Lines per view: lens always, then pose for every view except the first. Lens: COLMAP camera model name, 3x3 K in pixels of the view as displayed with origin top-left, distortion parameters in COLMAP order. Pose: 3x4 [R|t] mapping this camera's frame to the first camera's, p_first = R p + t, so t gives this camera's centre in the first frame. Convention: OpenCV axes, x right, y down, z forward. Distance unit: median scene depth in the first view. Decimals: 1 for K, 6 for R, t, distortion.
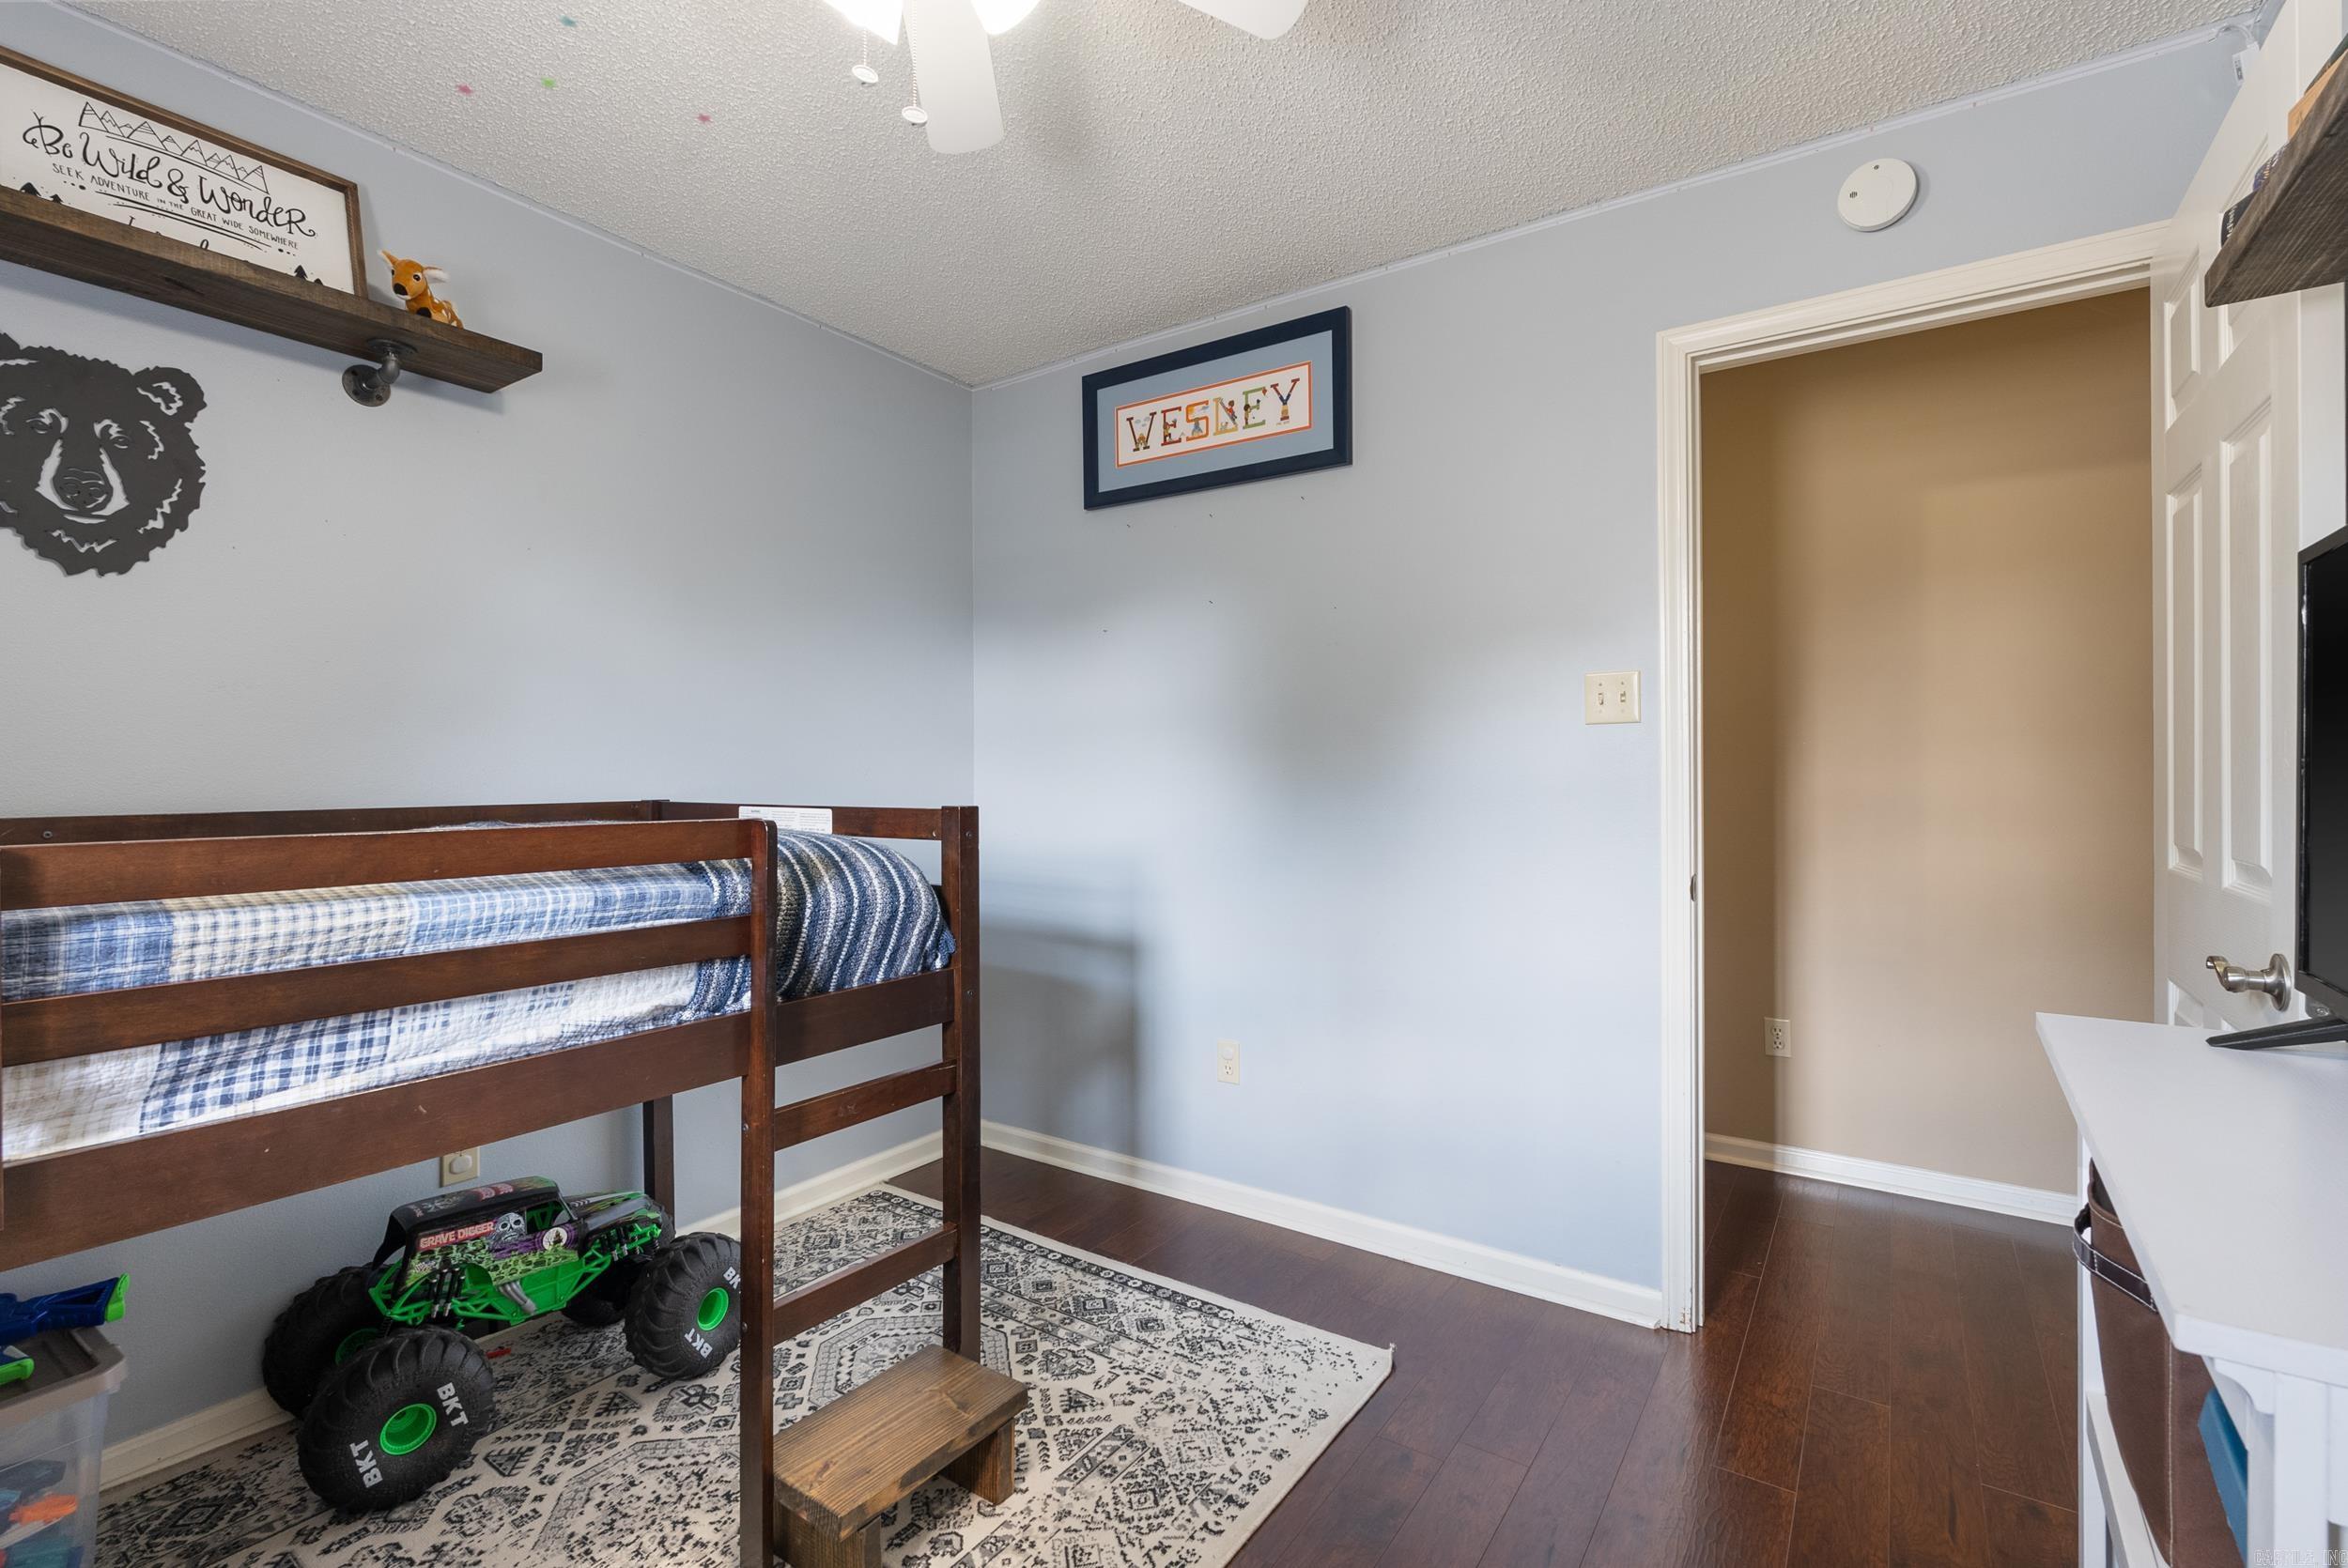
lens RADIAL K [[1045.5, 0, 1177.2], [0, 1045.5, 753.7], [0, 0, 1]] dist [-0.004574, 0.000661]
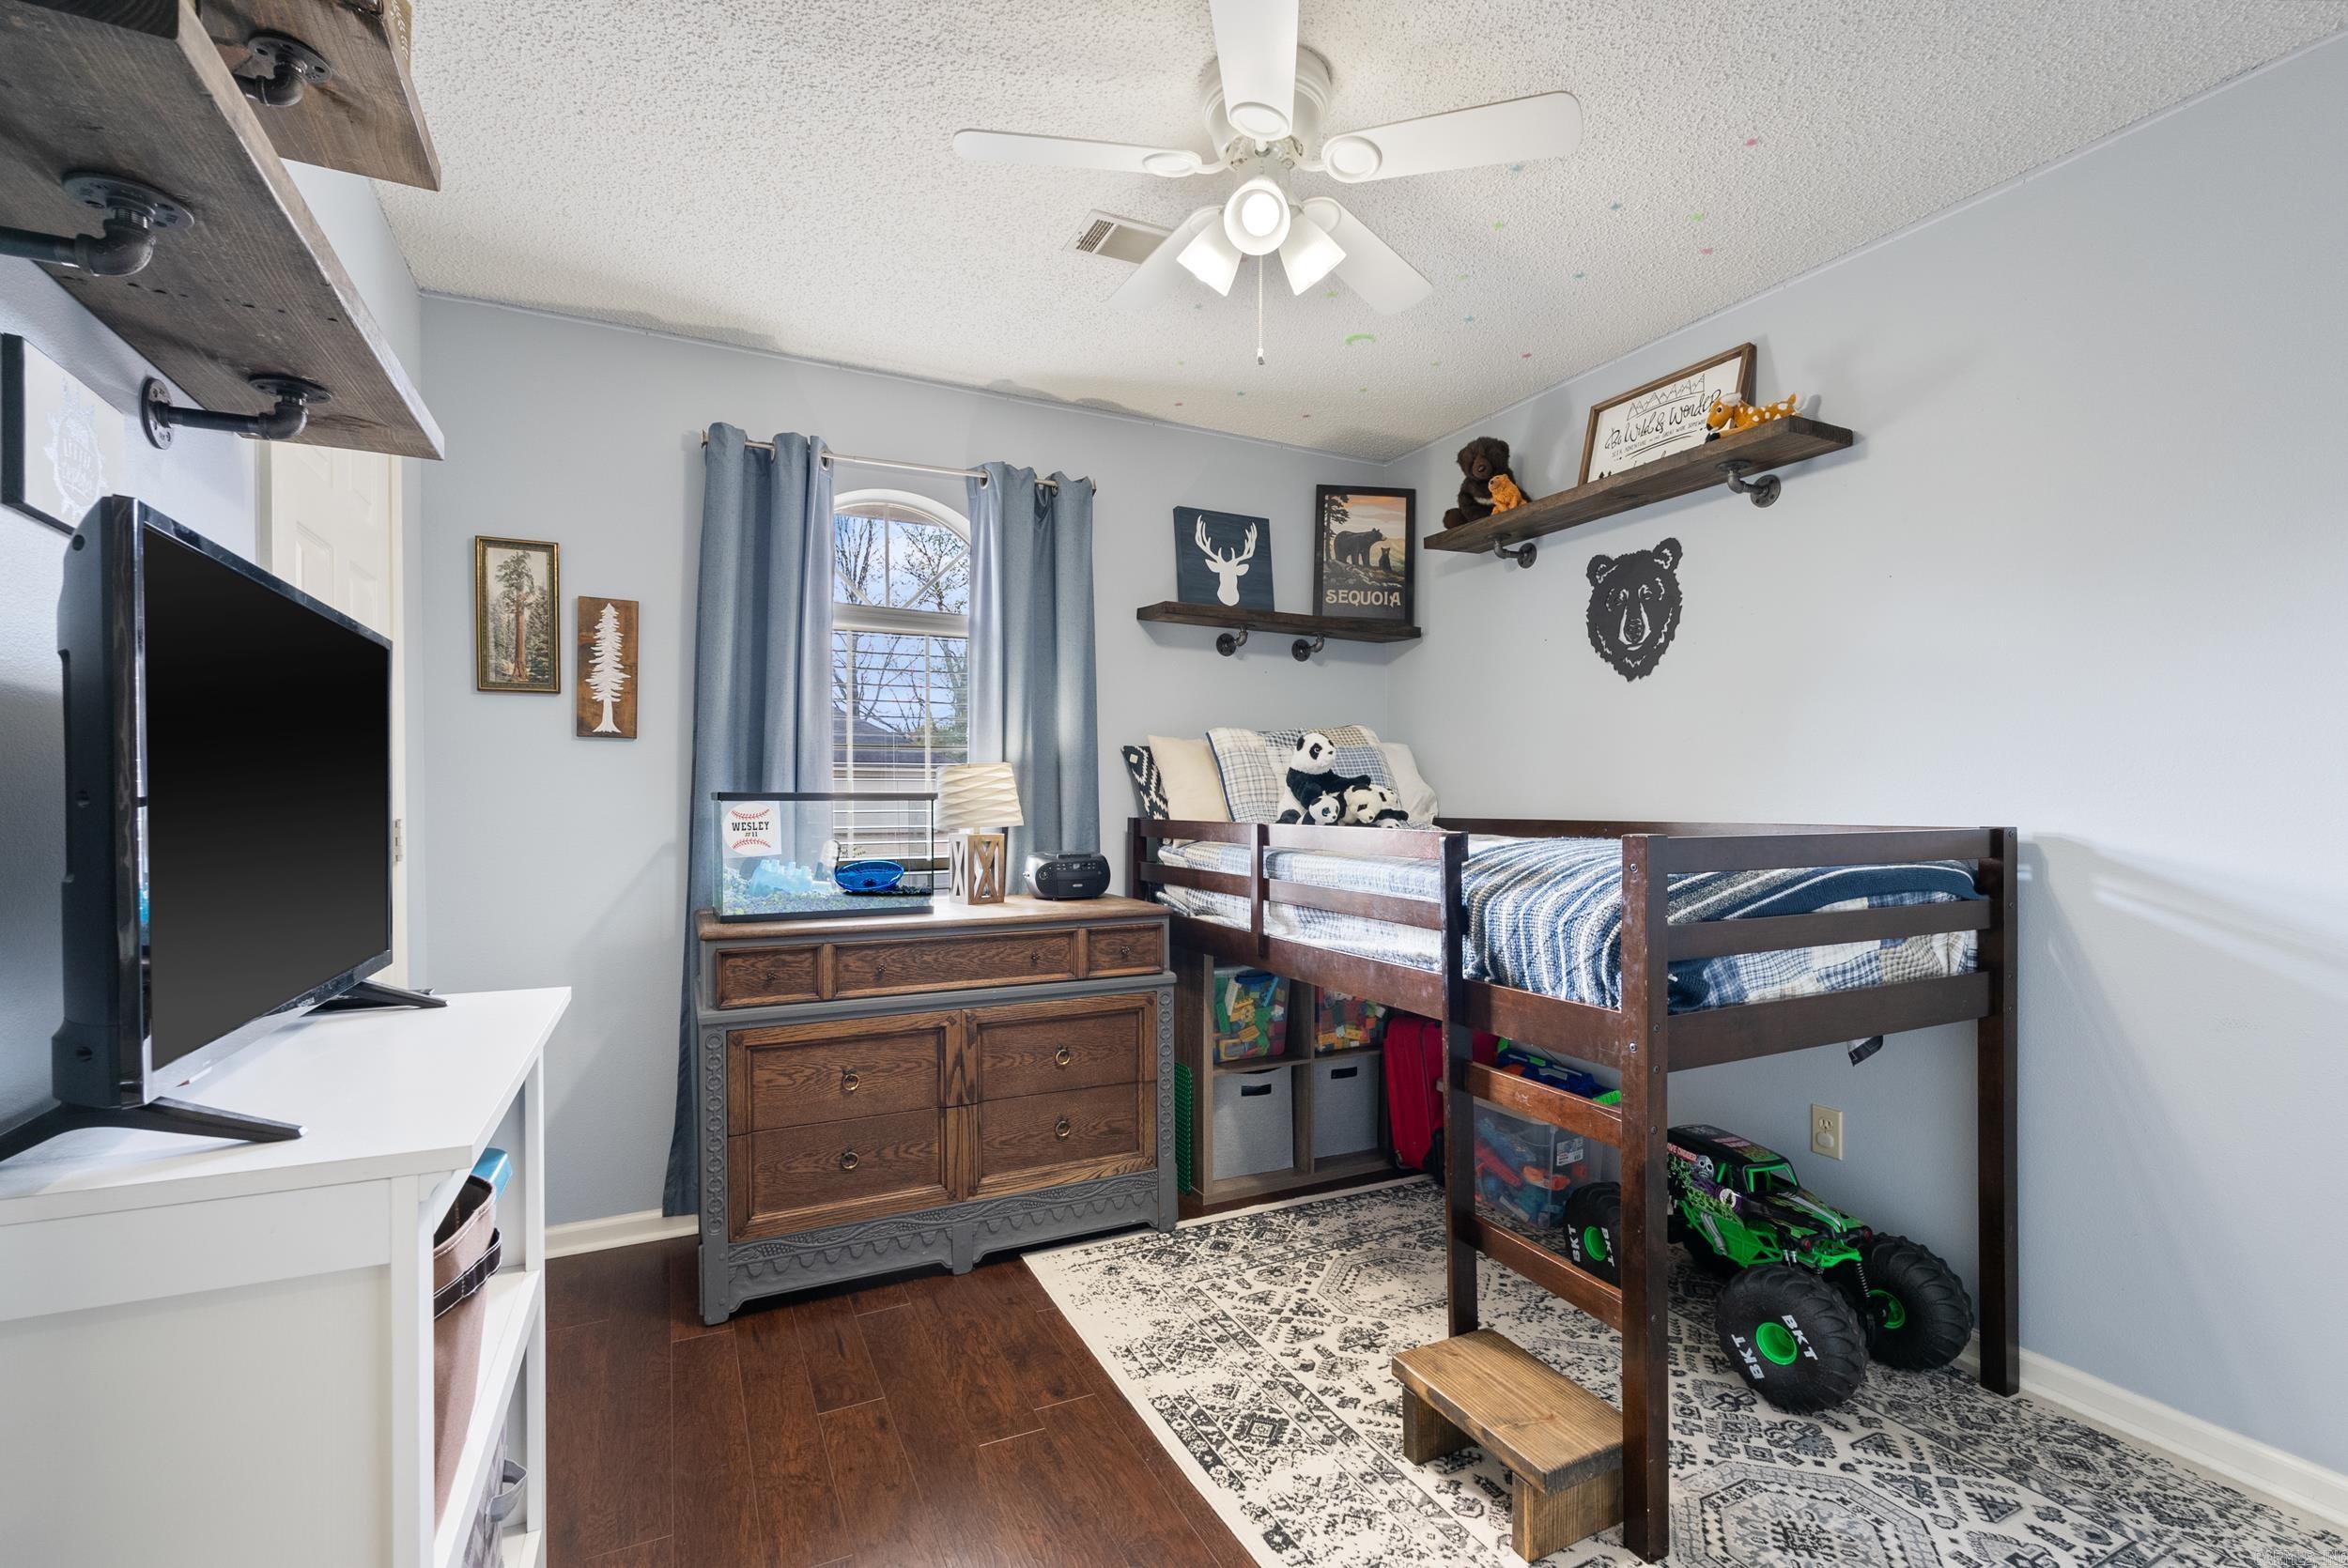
lens RADIAL K [[1039.4, 0, 1176.4], [0, 1039.4, 774.6], [0, 0, 1]] dist [-0.005146, 0.001061]
pose [[-0.490607, -0.013880, -0.871270, 0.761521], [0.022274, 0.999347, -0.028463, 0.014142], [0.871096, -0.033371, -0.489978, 1.112976]]
